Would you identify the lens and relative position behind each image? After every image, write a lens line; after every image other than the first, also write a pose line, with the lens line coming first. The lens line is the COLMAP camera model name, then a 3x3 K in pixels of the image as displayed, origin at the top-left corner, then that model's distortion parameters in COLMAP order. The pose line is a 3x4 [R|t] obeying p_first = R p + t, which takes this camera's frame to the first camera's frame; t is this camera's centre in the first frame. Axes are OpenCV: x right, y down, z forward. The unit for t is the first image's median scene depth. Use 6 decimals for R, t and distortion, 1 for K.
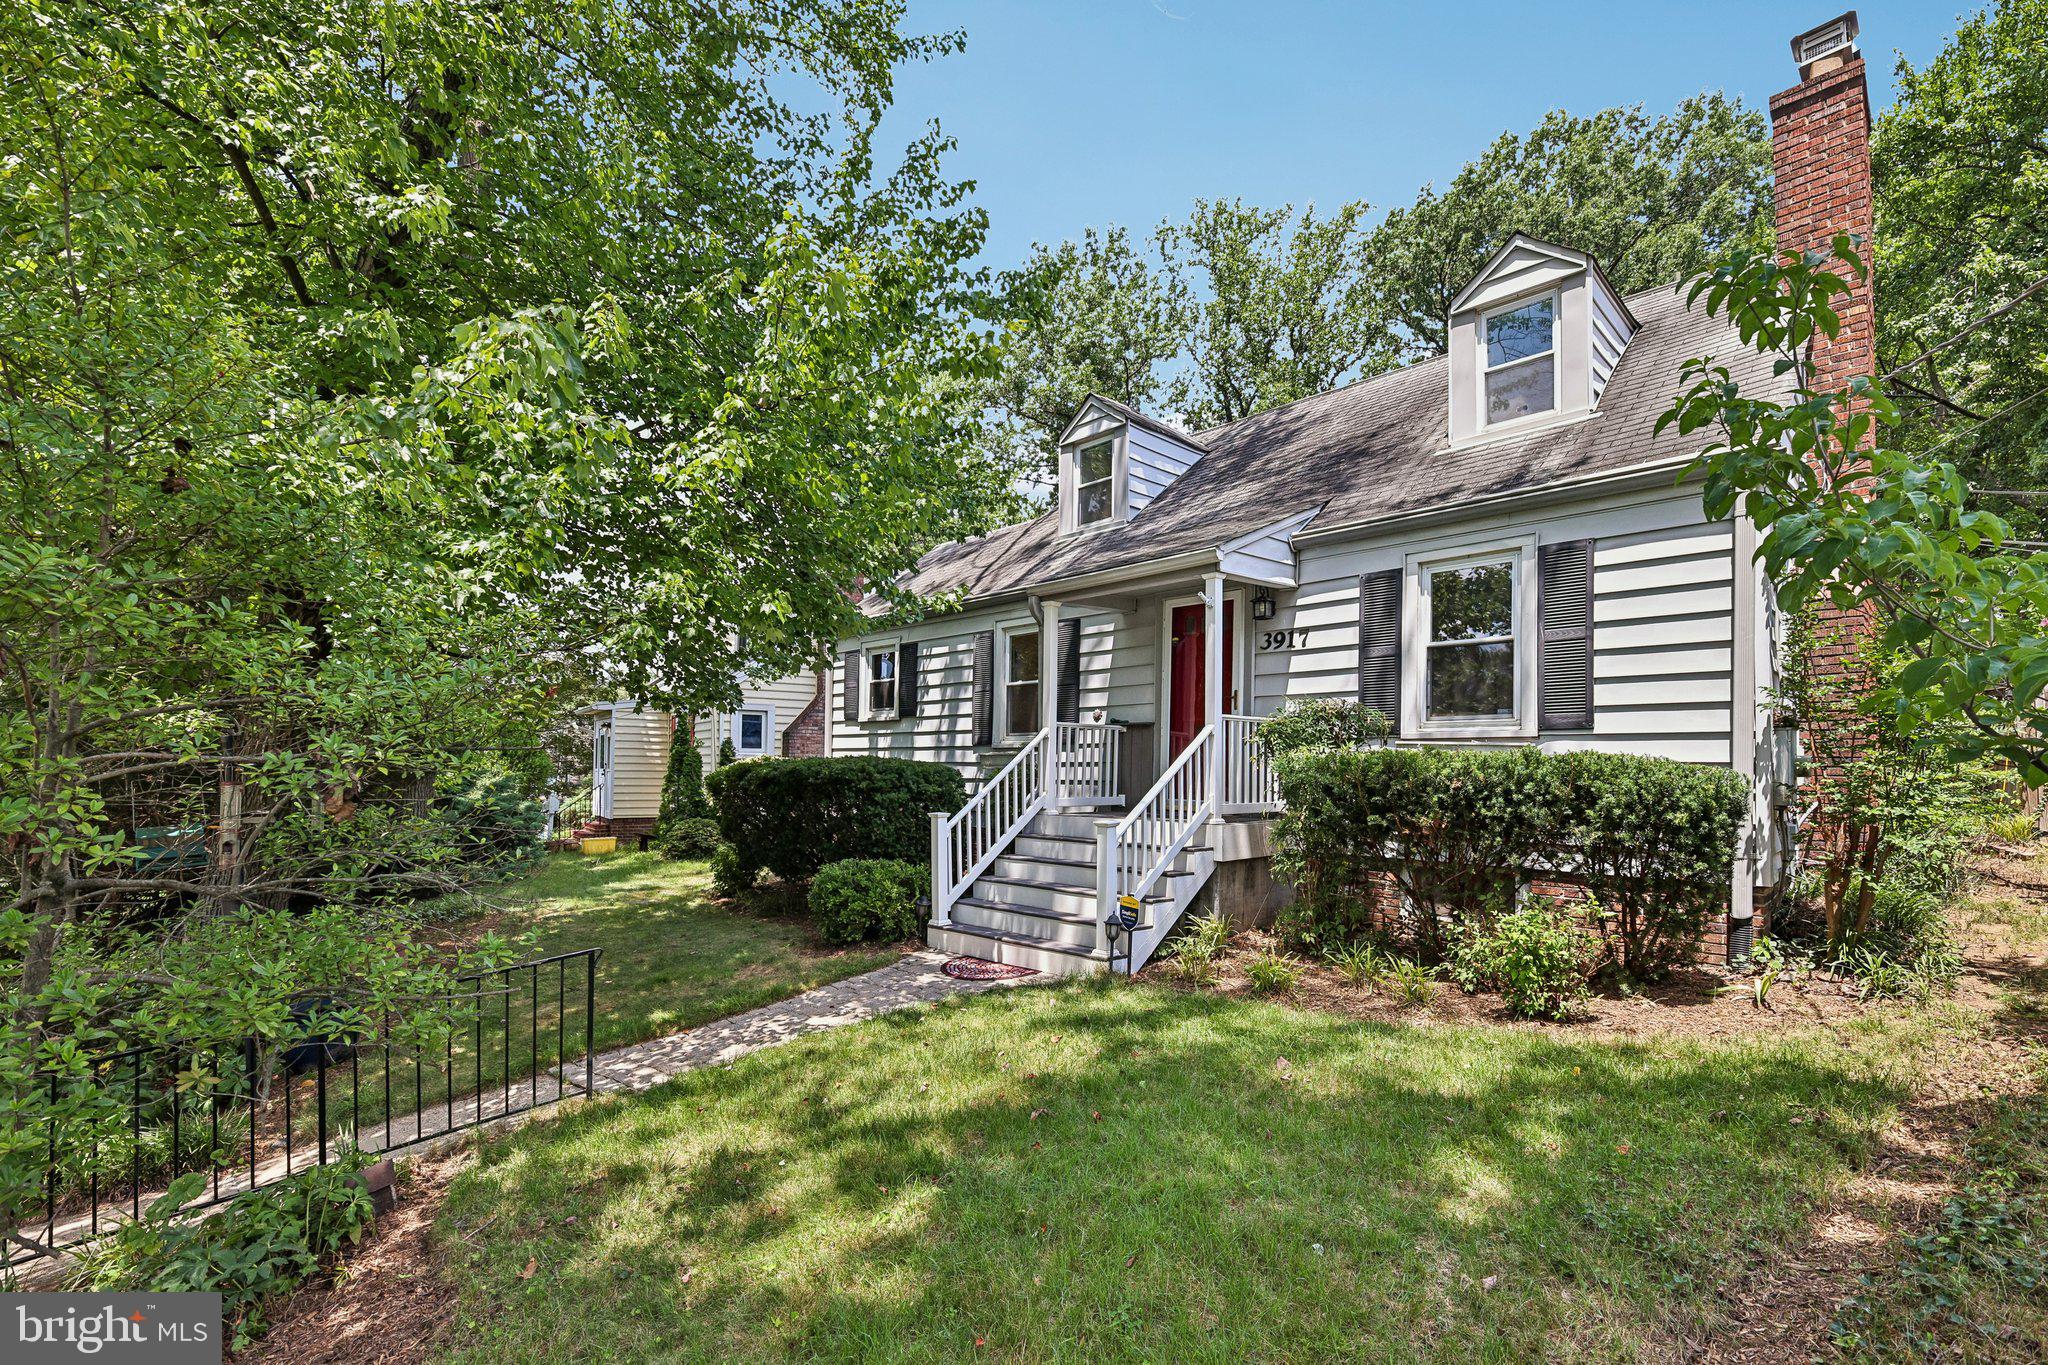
lens RADIAL K [[925.6, 0, 1024.2], [0, 925.6, 653.7], [0, 0, 1]] dist [0.000479, -0.000046]
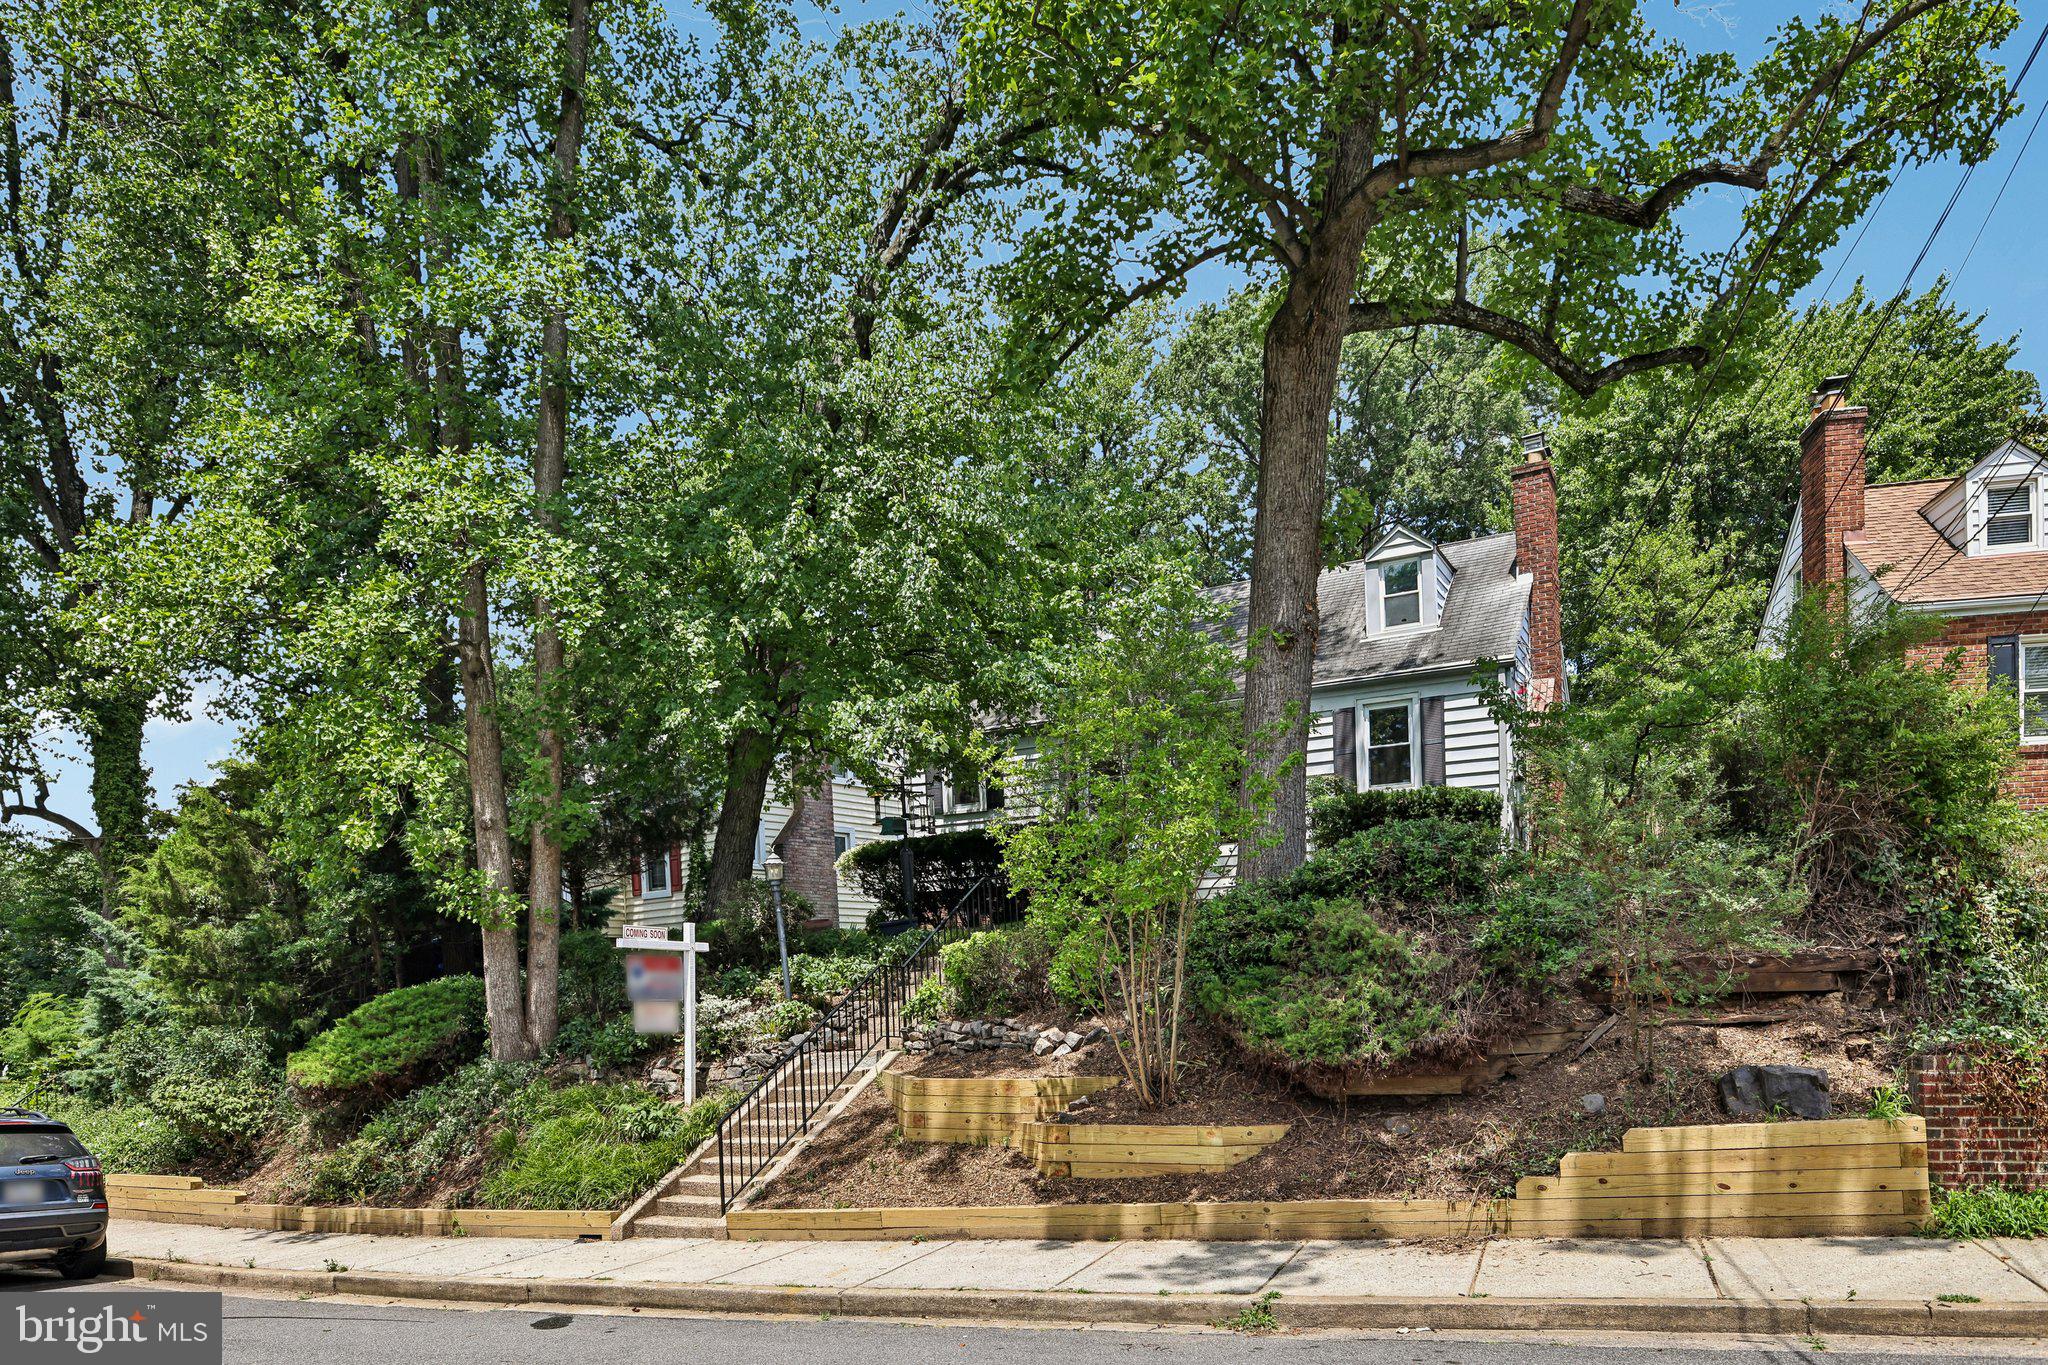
lens RADIAL K [[2563.6, 0, 1024.0], [0, 2563.6, 682.5], [0, 0, 1]] dist [0.012273, 0.007499]
pose [[0.904091, 0.029215, 0.426340, -2.231111], [0.007782, 0.996370, -0.084777, 0.271396], [-0.427269, 0.079964, 0.900582, -3.136340]]
